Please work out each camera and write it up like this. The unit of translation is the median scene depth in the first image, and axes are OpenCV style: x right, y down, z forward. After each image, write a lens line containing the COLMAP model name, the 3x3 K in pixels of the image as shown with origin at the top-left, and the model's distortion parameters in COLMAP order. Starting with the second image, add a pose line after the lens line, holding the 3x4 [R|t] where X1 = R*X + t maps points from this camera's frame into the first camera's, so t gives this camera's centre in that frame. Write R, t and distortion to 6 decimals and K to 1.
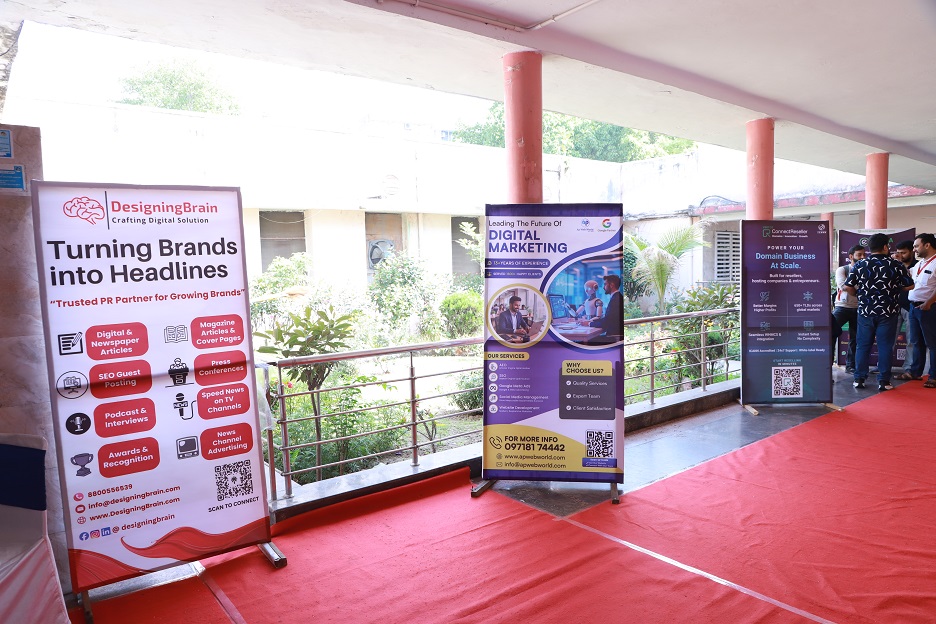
lens RADIAL K [[620.2, 0, 467.5], [0, 620.2, 313.3], [0, 0, 1]] dist [-0.002300, -0.000278]
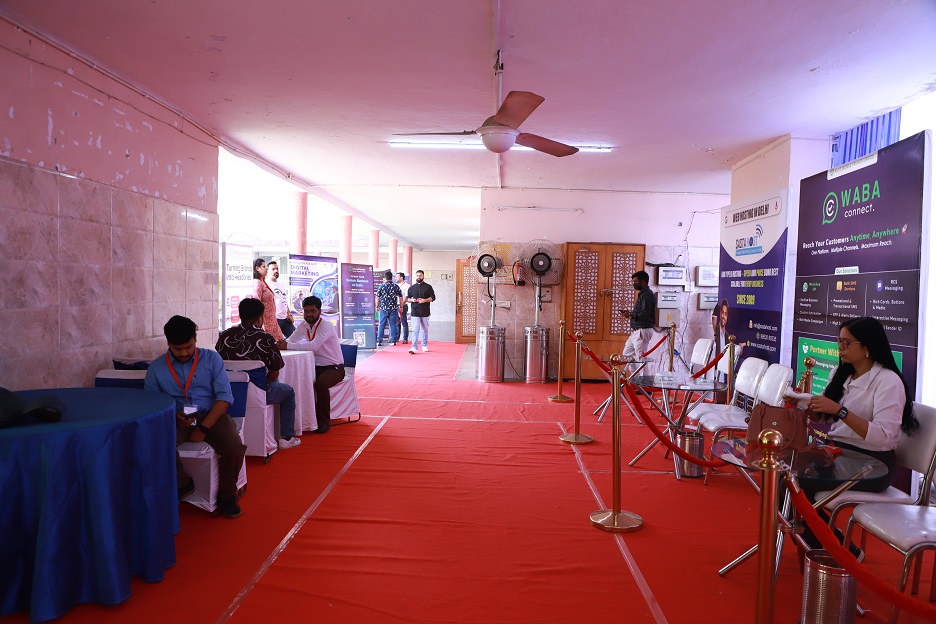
lens RADIAL K [[620.2, 0, 468.1], [0, 620.2, 314.5], [0, 0, 1]] dist [-0.002300, -0.000278]
pose [[0.658117, 0.007637, 0.752877, -1.291305], [0.010946, 0.999746, -0.019709, 0.108188], [-0.752836, 0.021212, 0.657866, -1.049276]]
